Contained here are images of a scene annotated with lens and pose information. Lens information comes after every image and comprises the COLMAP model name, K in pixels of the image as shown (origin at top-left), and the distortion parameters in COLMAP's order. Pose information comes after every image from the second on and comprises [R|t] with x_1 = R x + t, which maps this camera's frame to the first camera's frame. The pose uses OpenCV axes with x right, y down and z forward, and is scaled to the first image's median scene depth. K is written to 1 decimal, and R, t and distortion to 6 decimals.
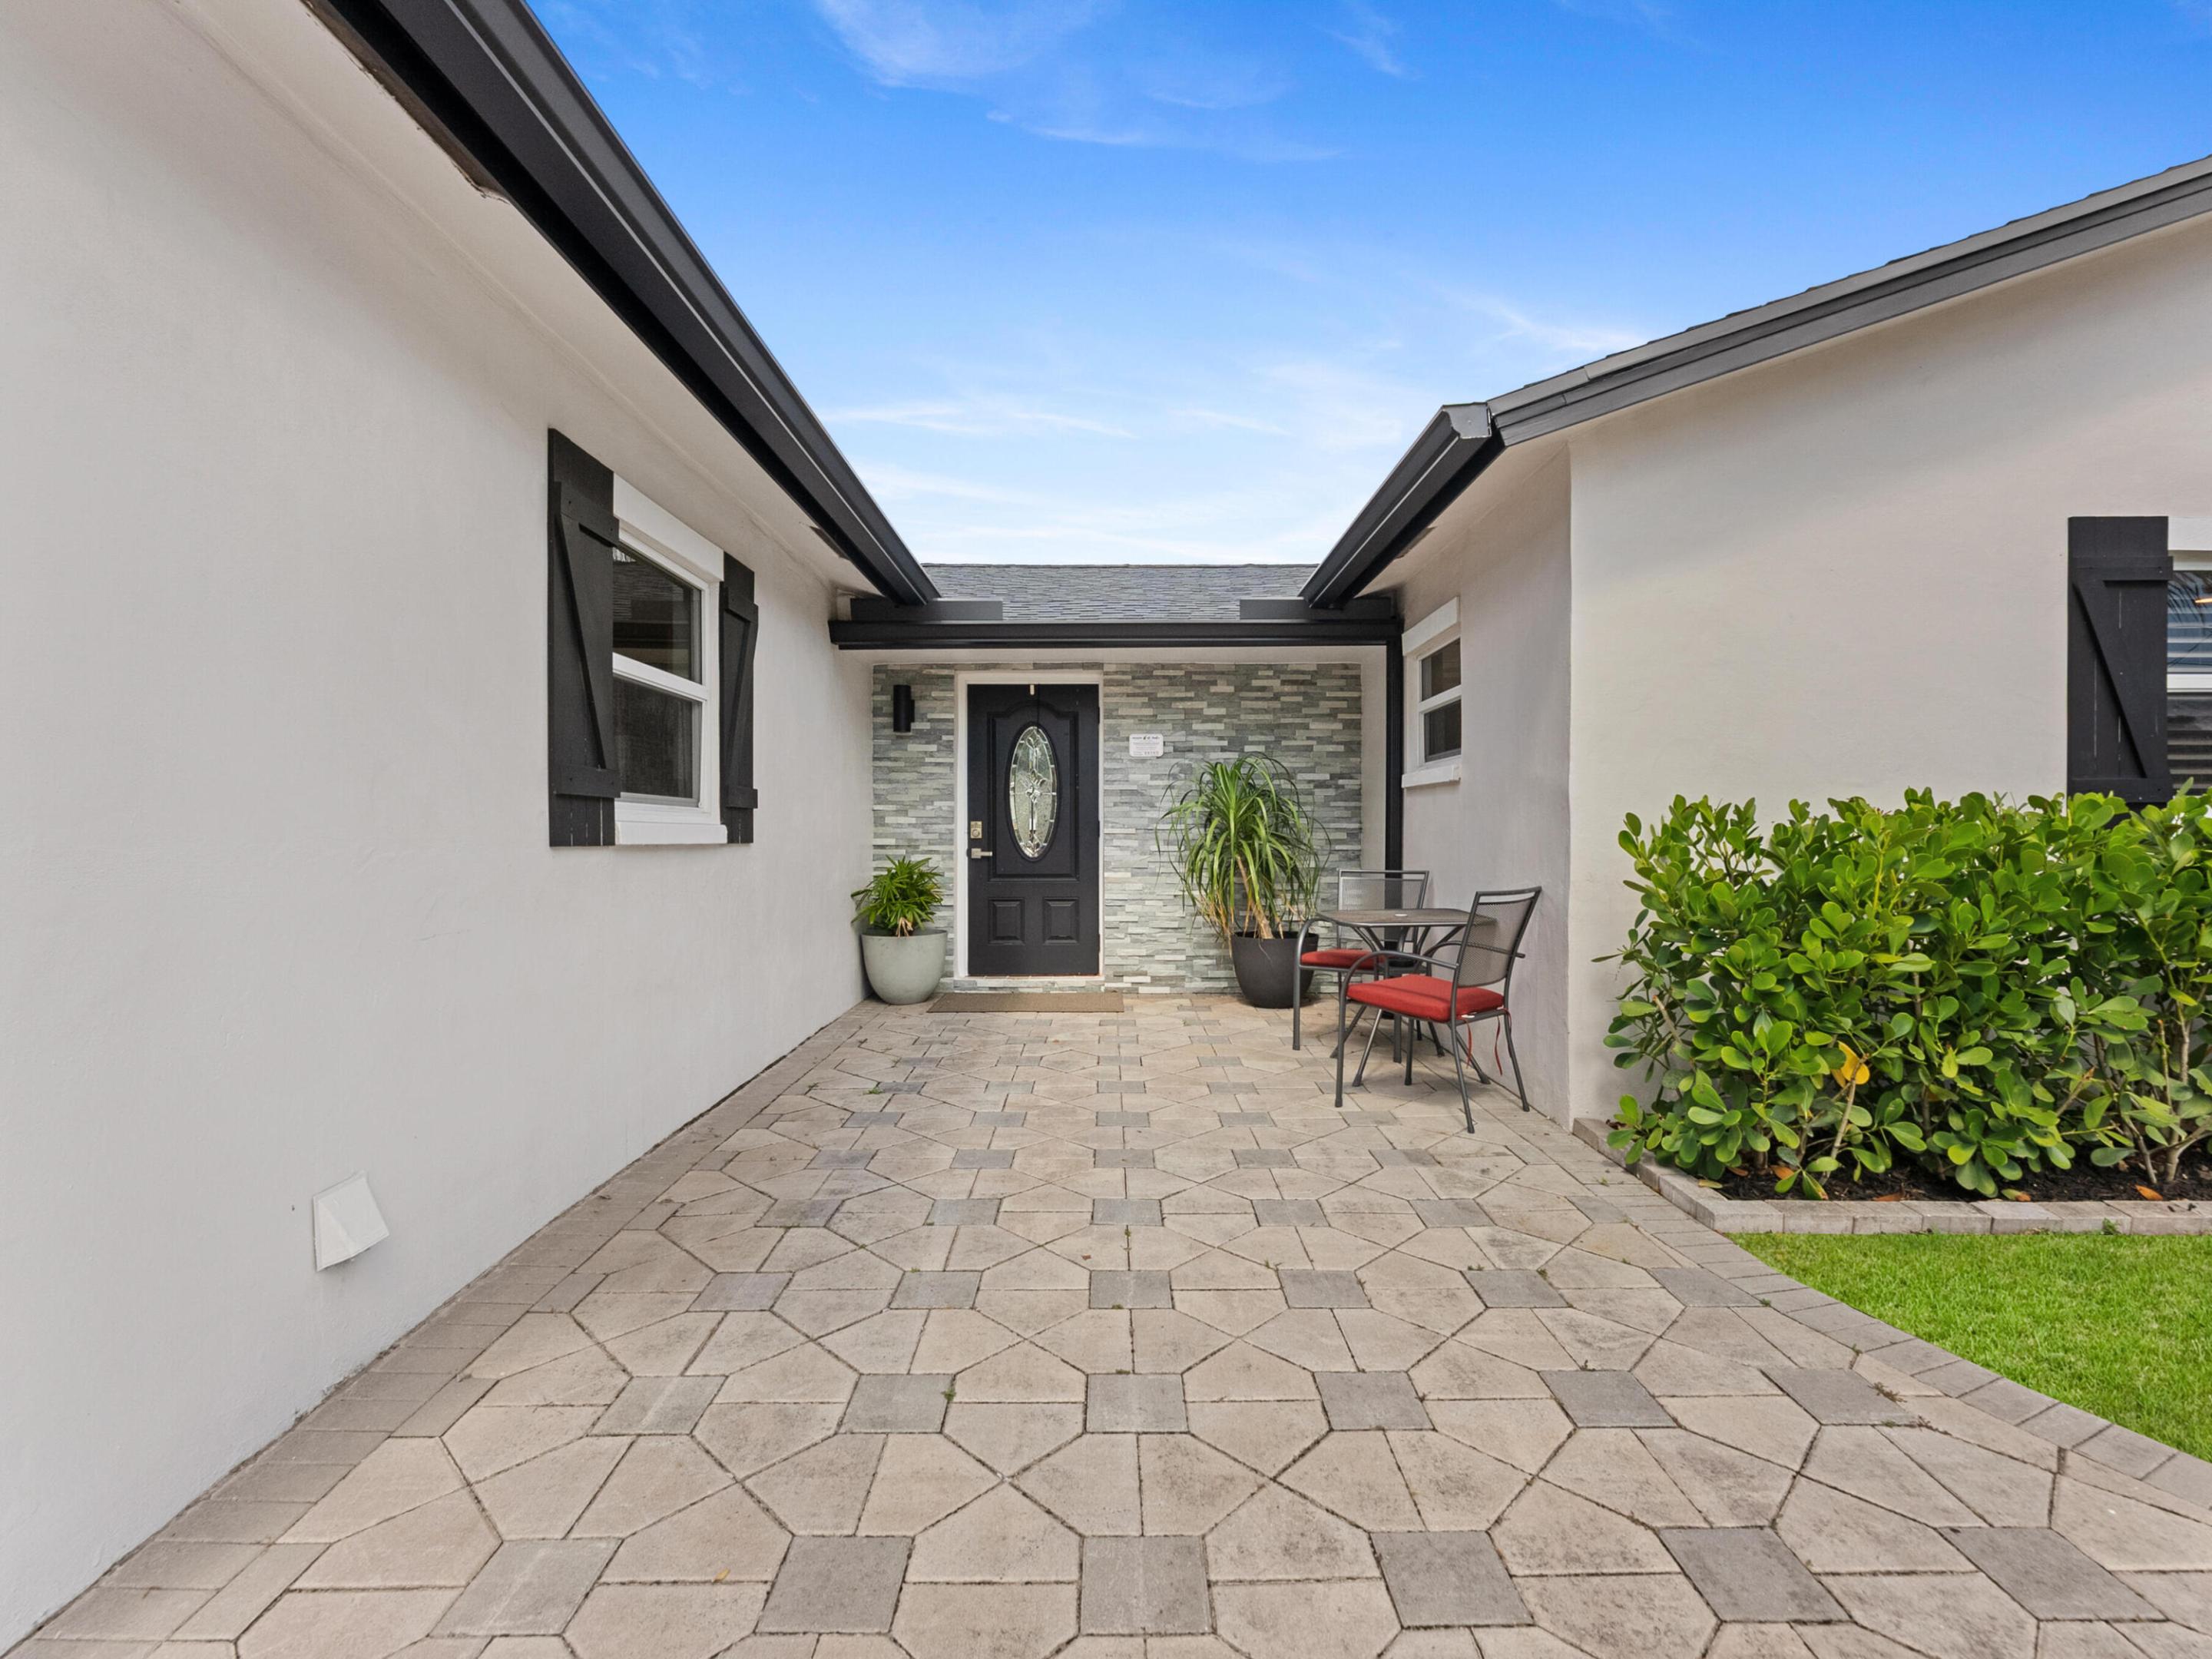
lens RADIAL K [[1000.8, 0, 1108.9], [0, 1000.8, 831.6], [0, 0, 1]] dist [-0.000100, -0.000914]
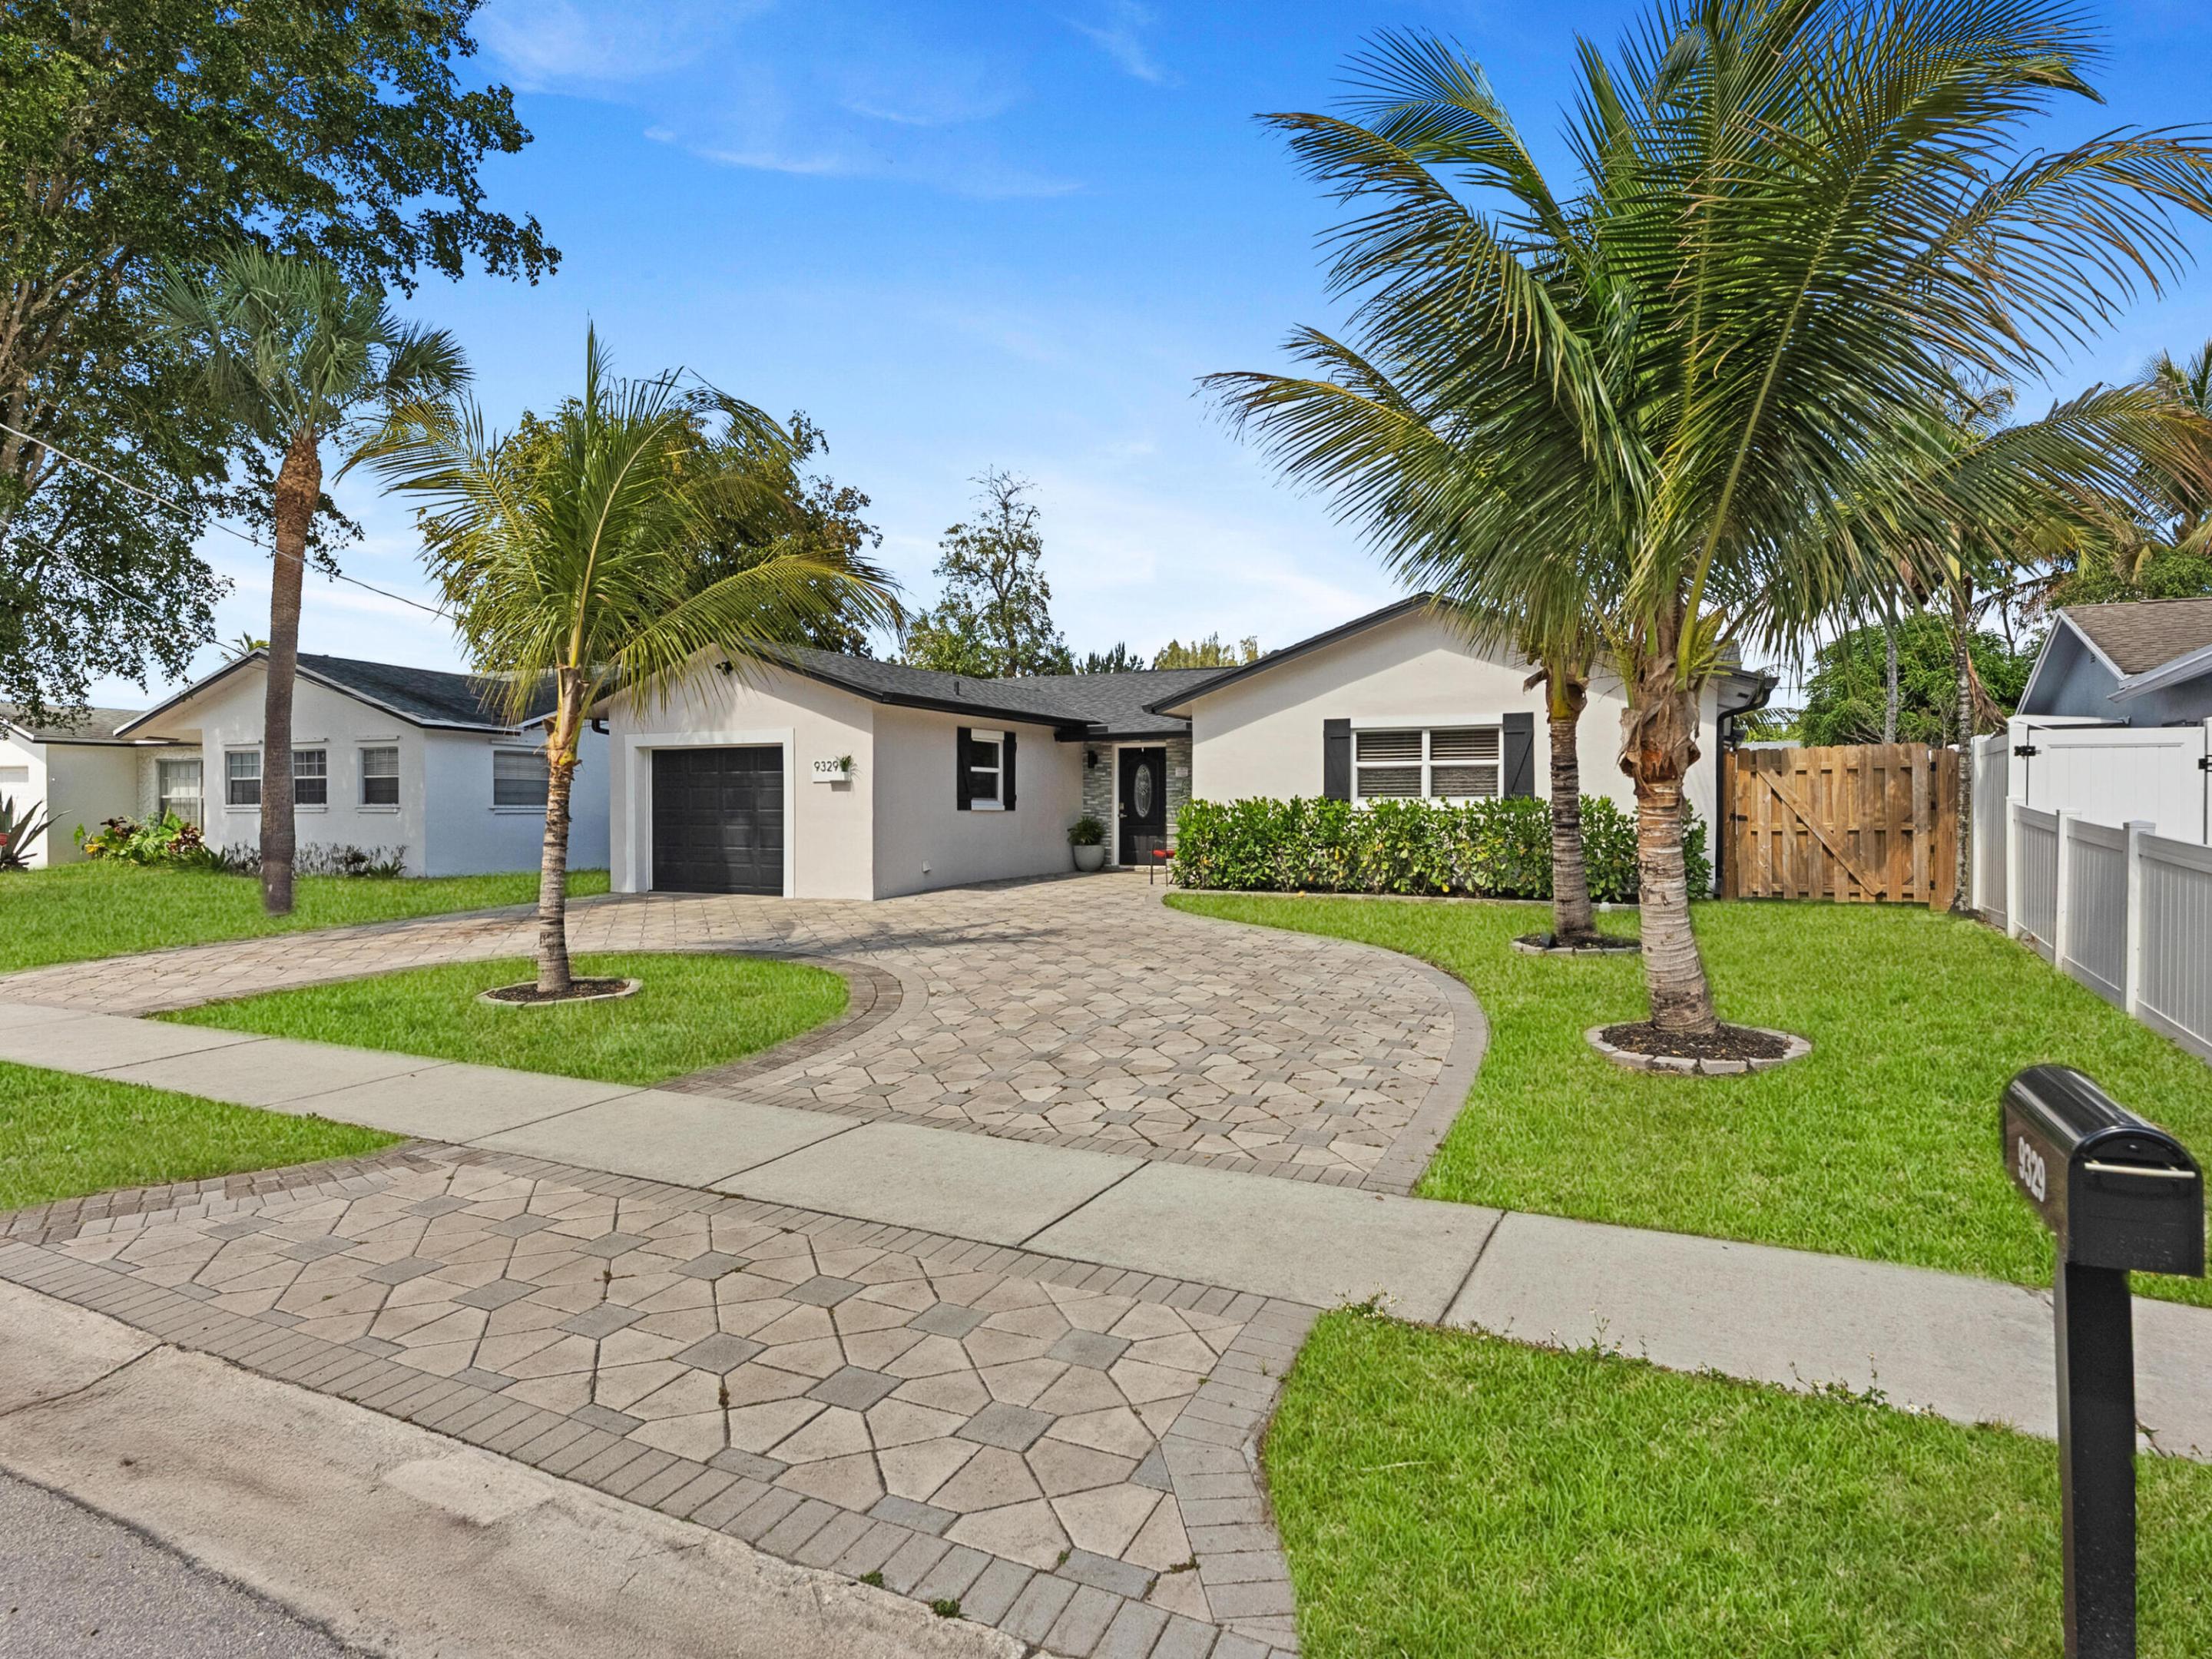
lens RADIAL K [[1153.4, 0, 1116.2], [0, 1153.4, 834.8], [0, 0, 1]] dist [-0.000420, -0.000519]
pose [[0.905738, 0.011098, -0.423692, 1.106370], [-0.001246, 0.999723, 0.023523, 0.001997], [0.423835, -0.020778, 0.905501, -1.660410]]
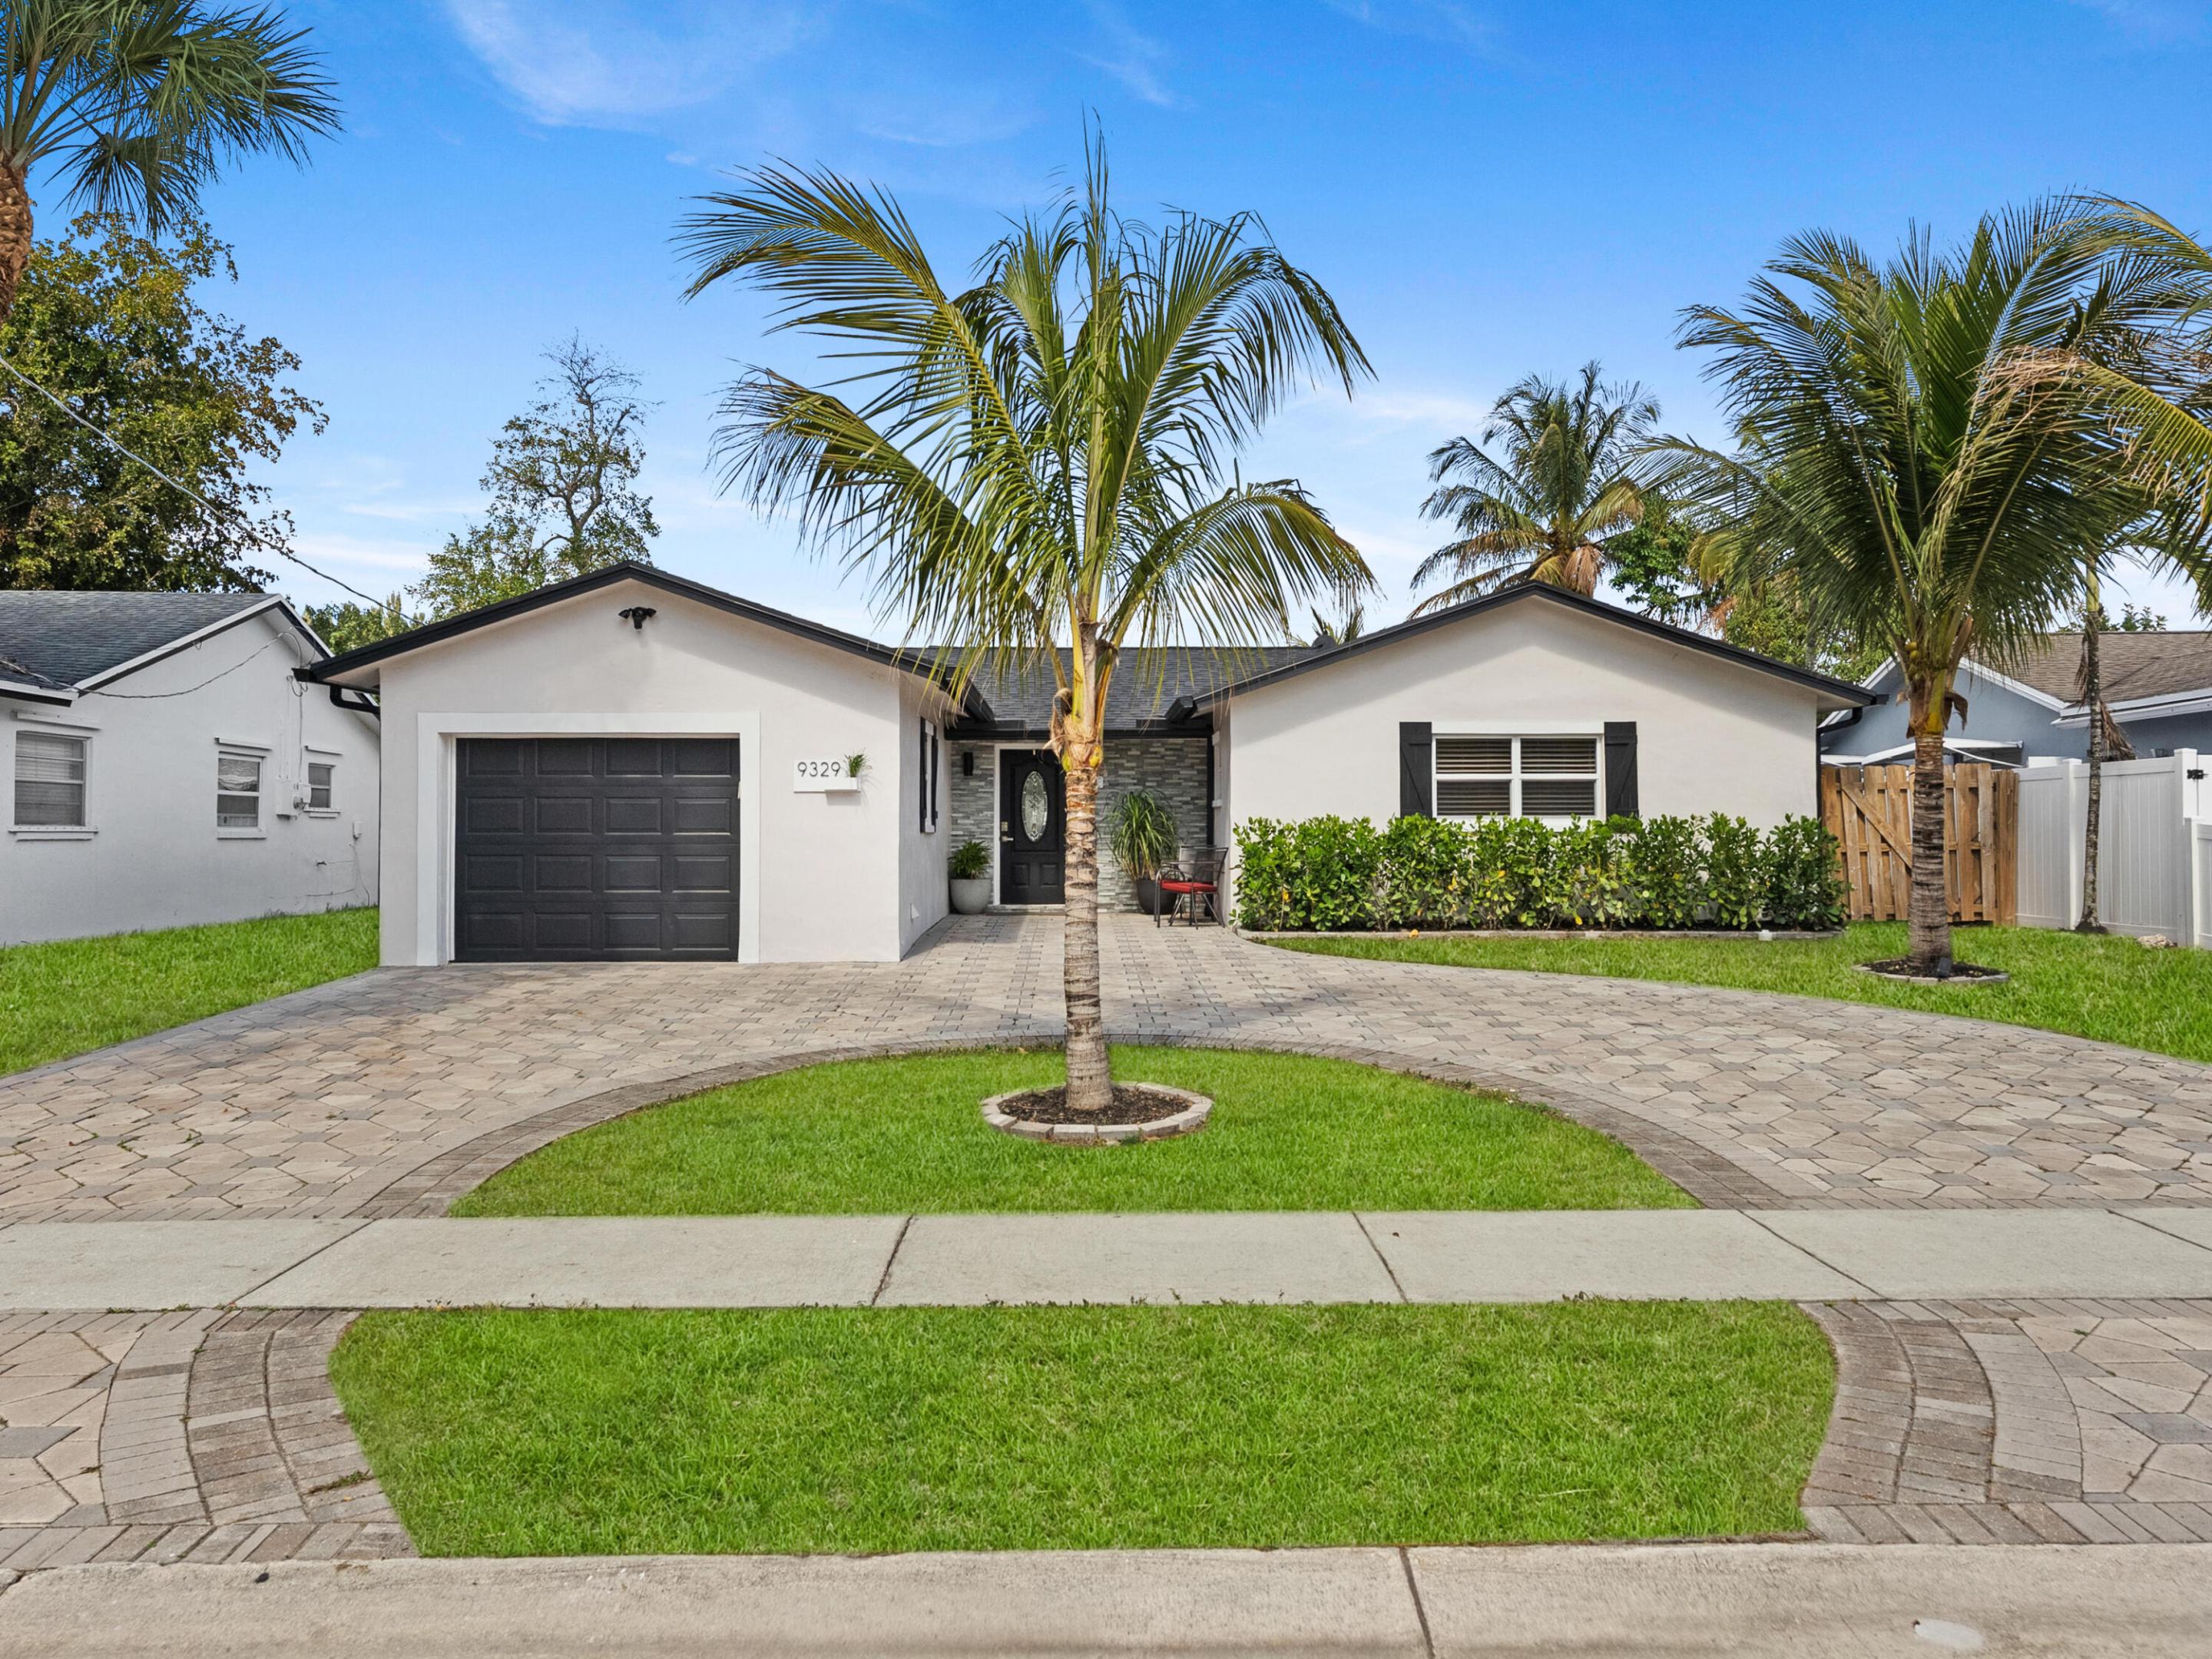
lens RADIAL K [[1491.1, 0, 1106.0], [0, 1491.1, 829.5], [0, 0, 1]] dist [-0.008331, -0.002830]
pose [[0.999920, -0.000106, 0.012630, 0.023354], [0.000100, 1.000000, 0.000502, 0.002491], [-0.012630, -0.000501, 0.999920, -1.854006]]
